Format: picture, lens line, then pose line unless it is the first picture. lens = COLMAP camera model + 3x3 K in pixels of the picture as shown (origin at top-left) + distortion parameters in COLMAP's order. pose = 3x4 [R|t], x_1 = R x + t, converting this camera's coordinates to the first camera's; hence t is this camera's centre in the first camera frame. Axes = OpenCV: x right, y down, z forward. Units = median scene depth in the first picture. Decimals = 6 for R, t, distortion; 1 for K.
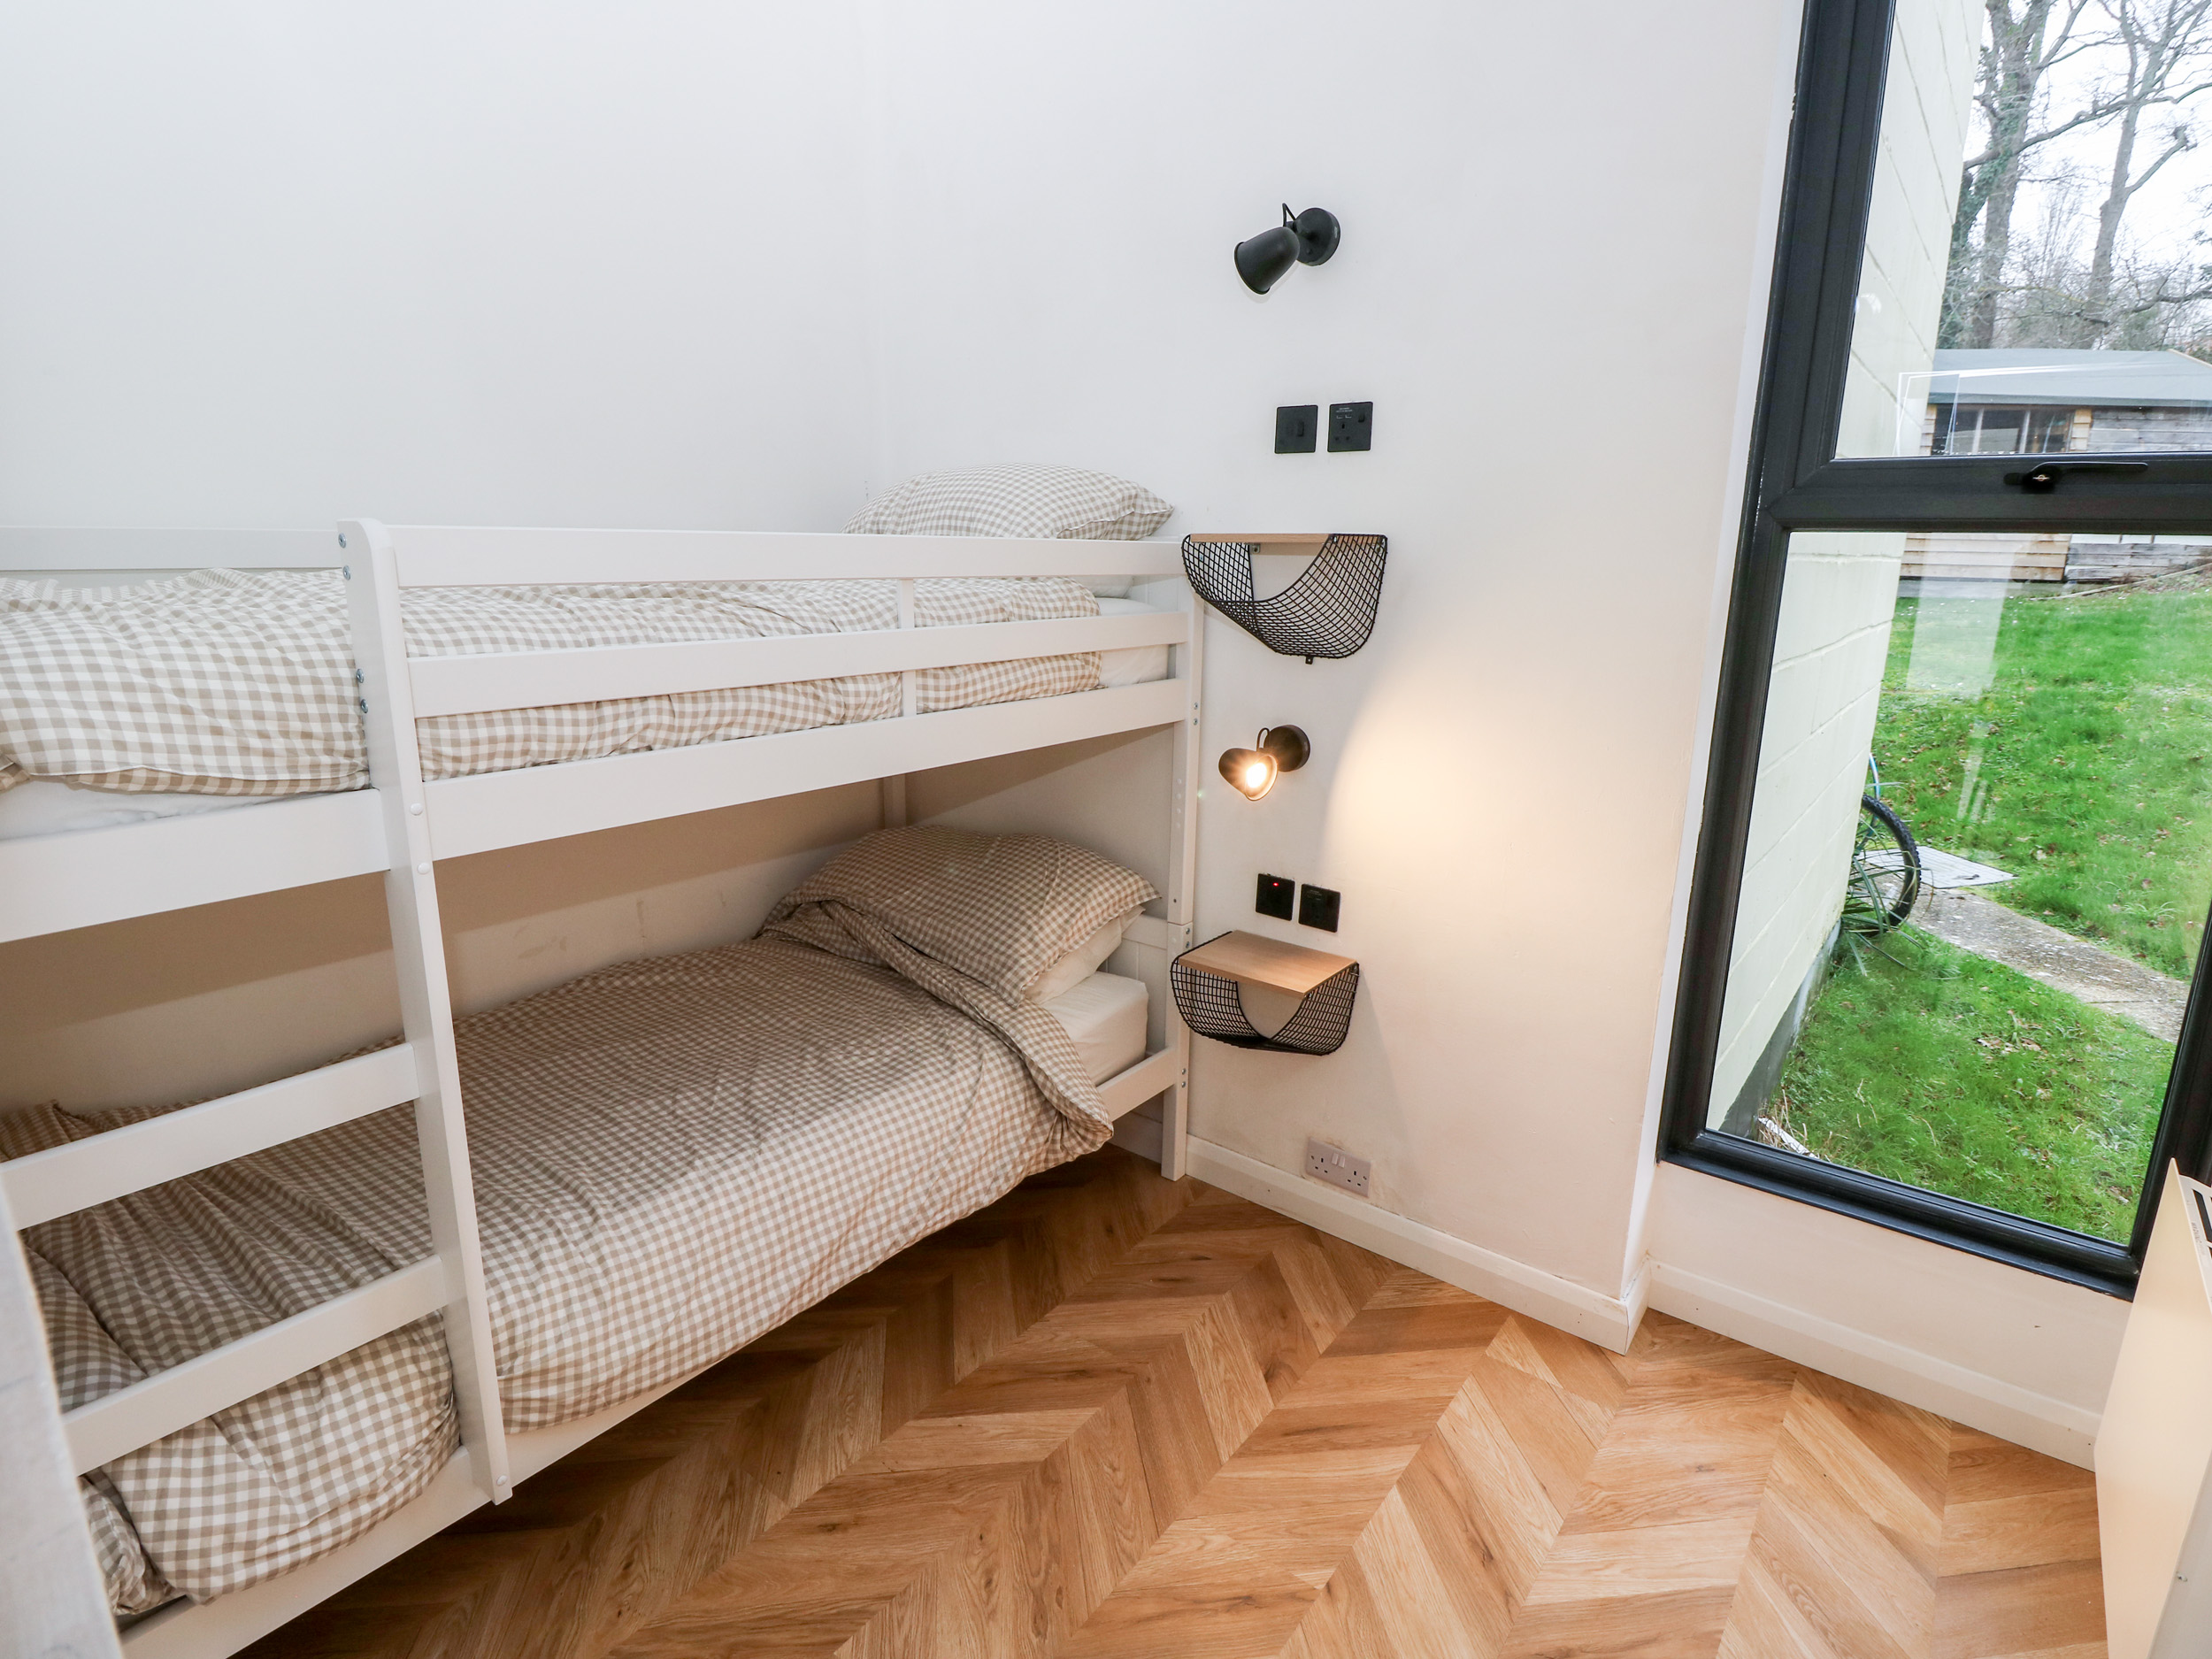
lens RADIAL K [[1153.2, 0, 1099.1], [0, 1153.2, 815.6], [0, 0, 1]] dist [-0.004331, -0.012562]
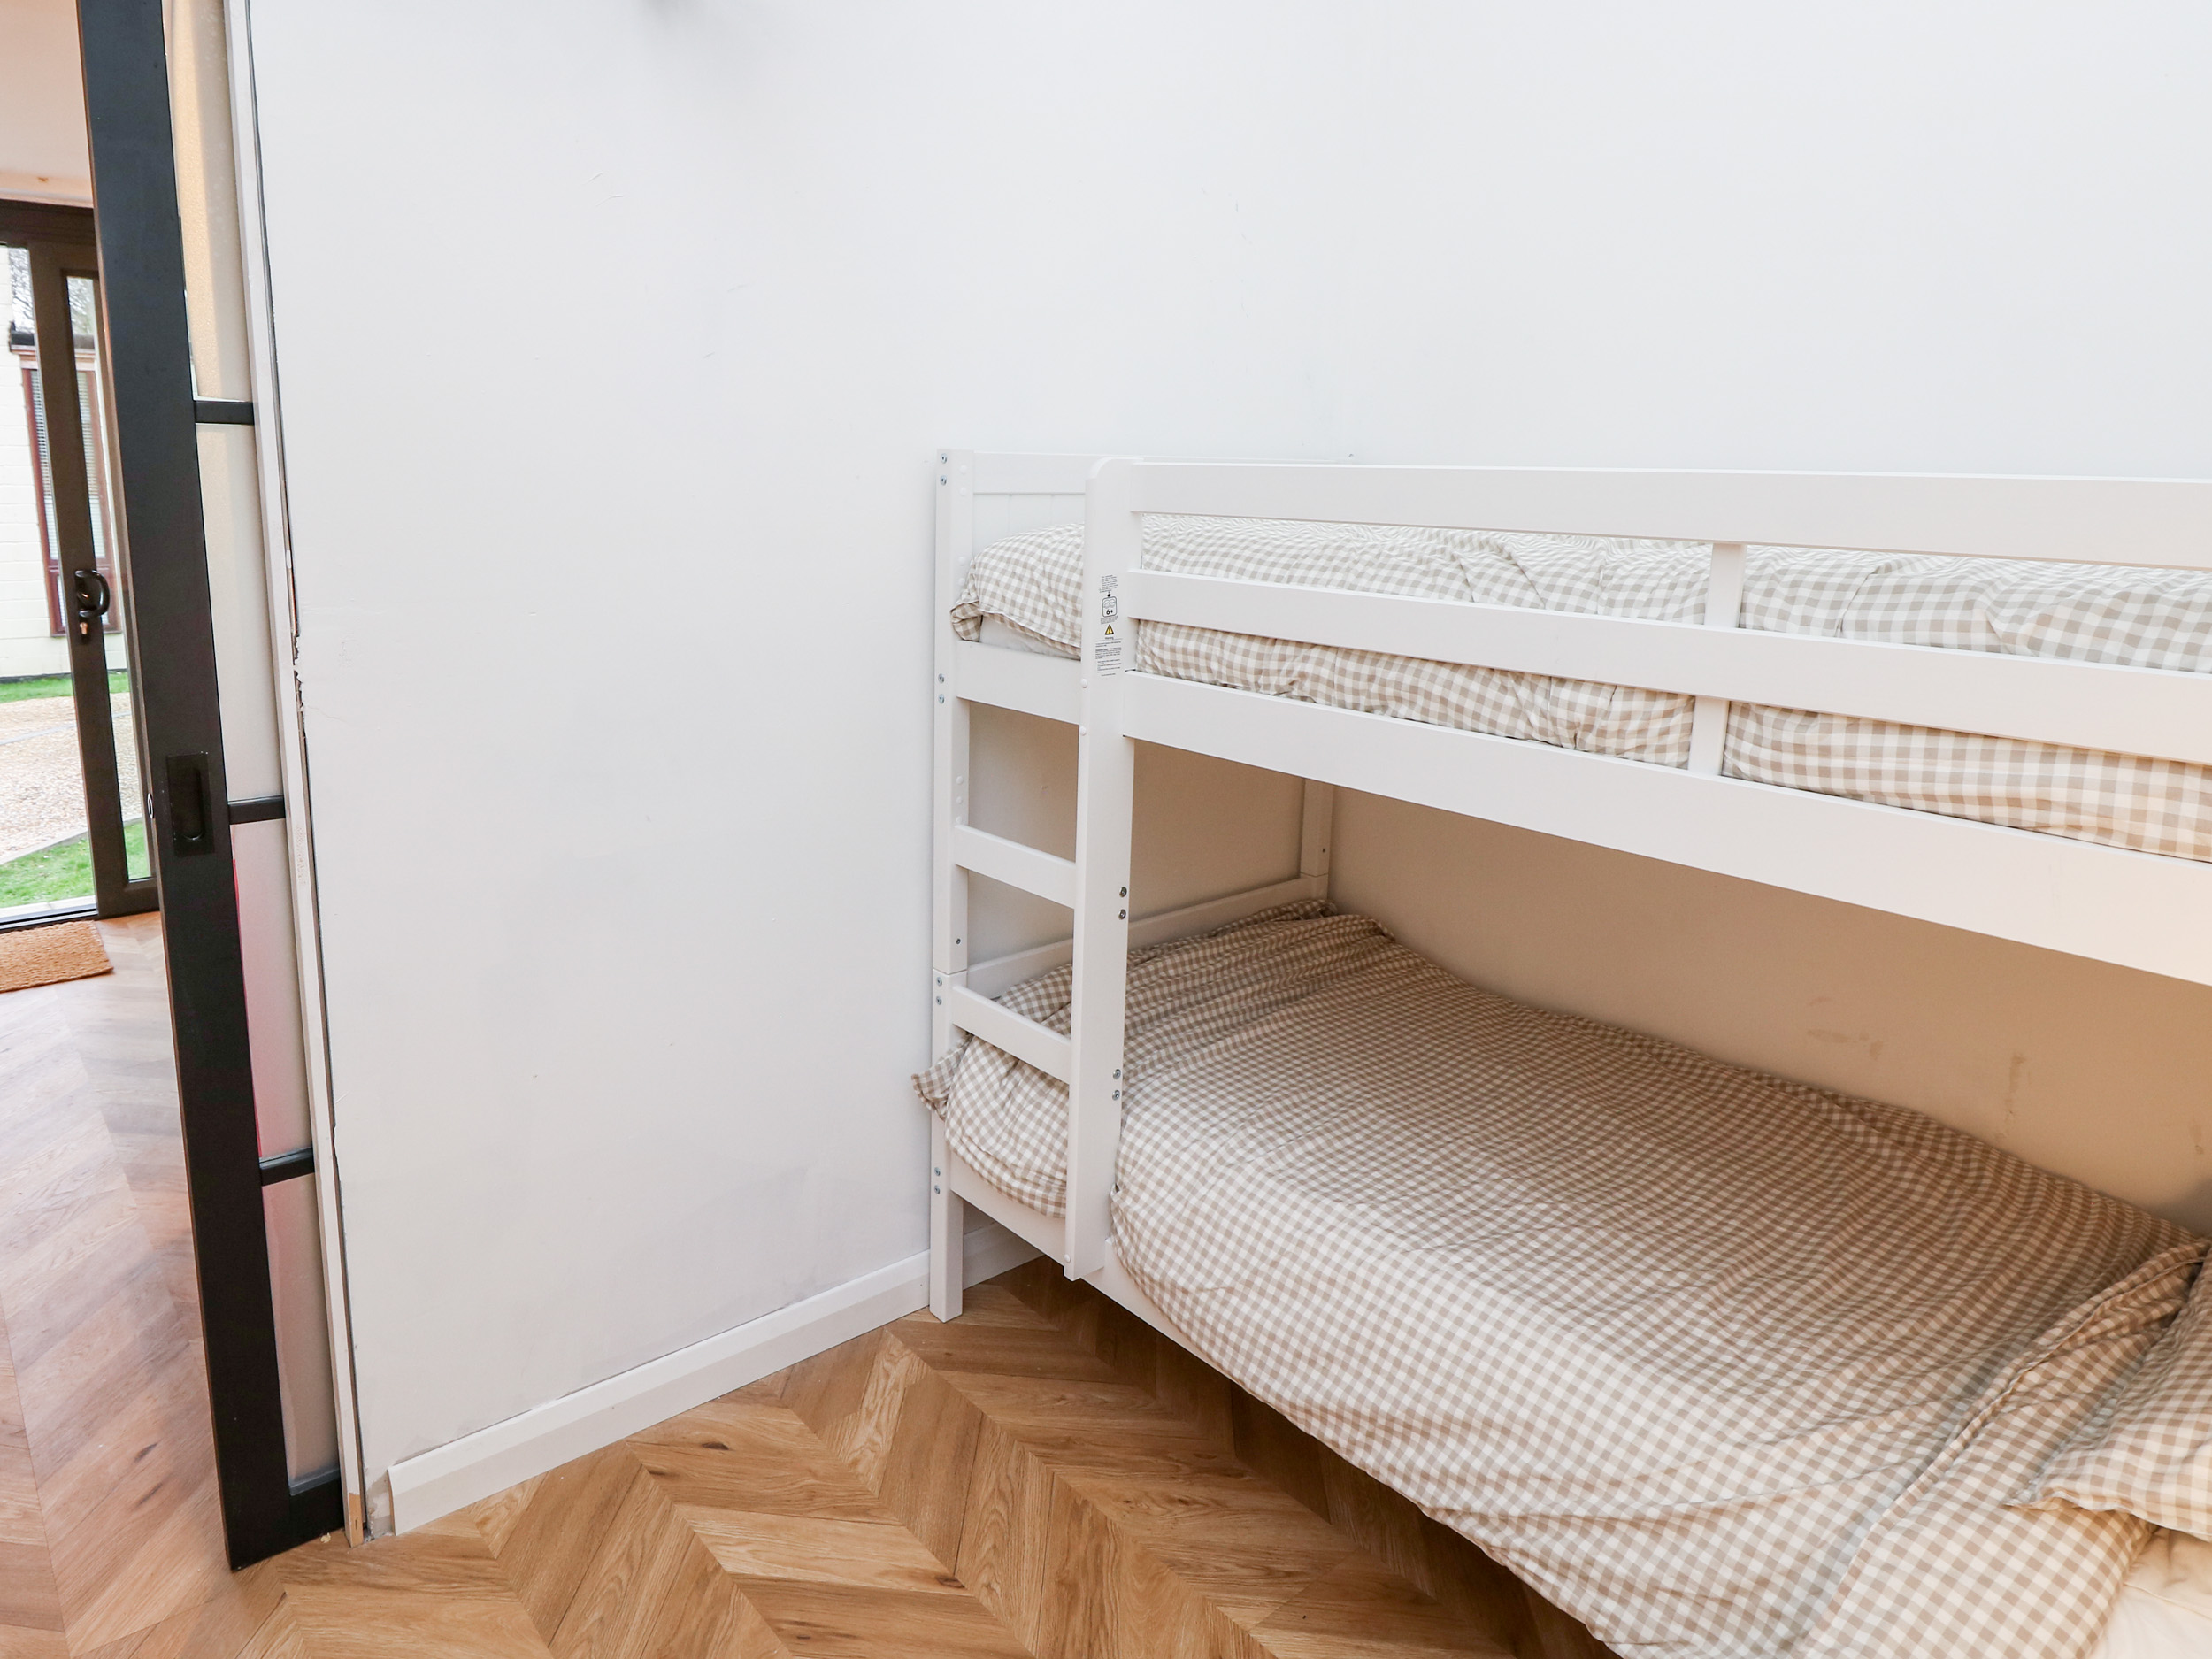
lens RADIAL K [[1412.9, 0, 1104.4], [0, 1412.9, 760.0], [0, 0, 1]] dist [-0.001410, -0.000785]
pose [[-0.191434, 0.166938, -0.967205, 0.690348], [-0.255369, 0.943020, 0.213307, -0.196752], [0.947702, 0.287828, -0.137896, 0.939439]]
